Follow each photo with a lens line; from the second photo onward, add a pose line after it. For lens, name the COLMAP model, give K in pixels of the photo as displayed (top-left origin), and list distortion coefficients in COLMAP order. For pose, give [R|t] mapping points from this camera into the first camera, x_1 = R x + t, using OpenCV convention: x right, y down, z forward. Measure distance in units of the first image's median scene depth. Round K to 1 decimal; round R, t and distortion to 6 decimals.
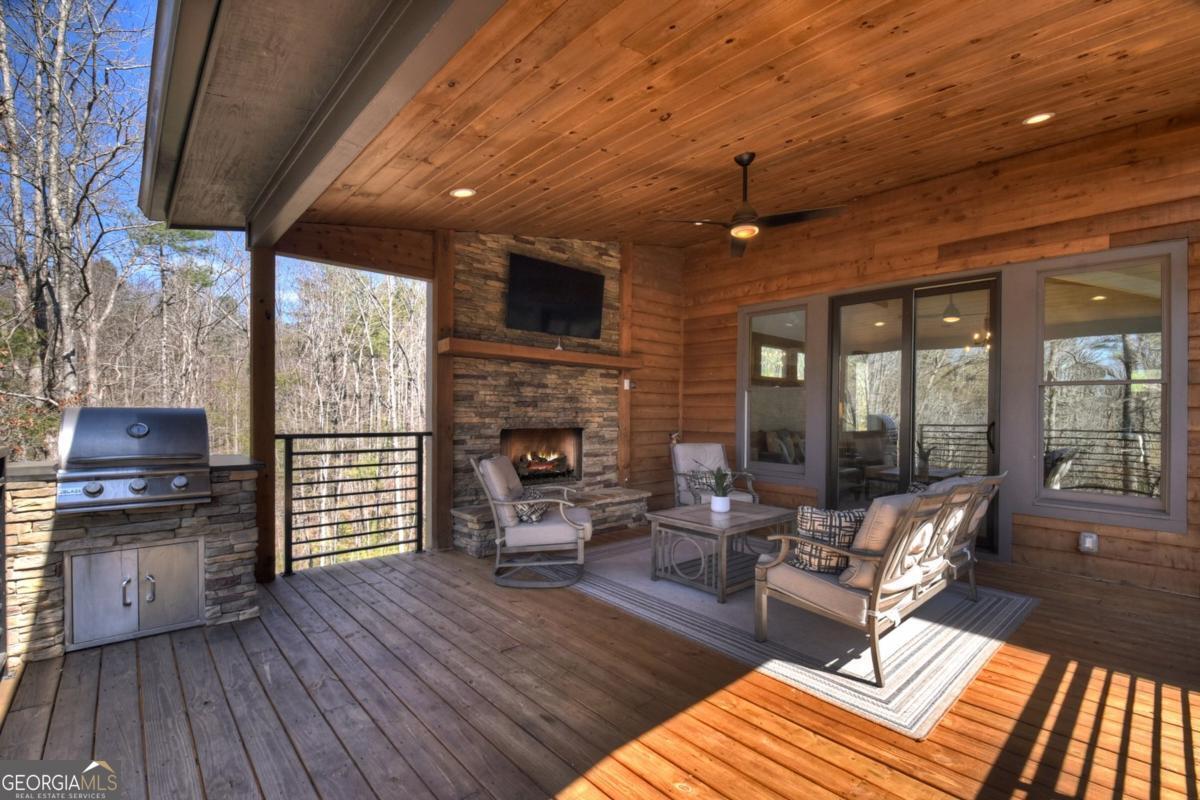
lens RADIAL K [[530.1, 0, 595.5], [0, 530.1, 418.8], [0, 0, 1]] dist [0.001164, -0.018127]
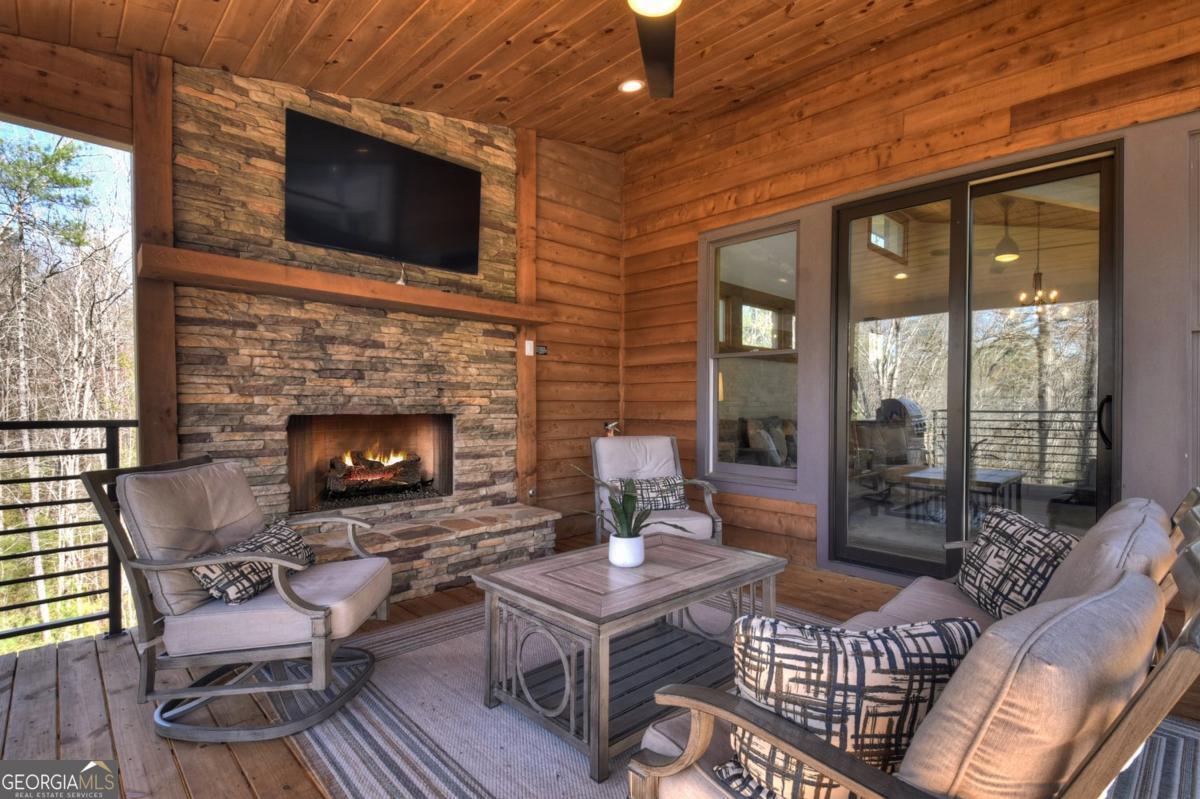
lens RADIAL K [[574.3, 0, 604.0], [0, 574.3, 415.8], [0, 0, 1]] dist [0.020037, -0.014240]
pose [[0.999431, -0.007305, 0.032928, 0.142491], [0.007141, 0.999962, 0.005090, 0.018353], [-0.032964, -0.004852, 0.999445, 0.315387]]
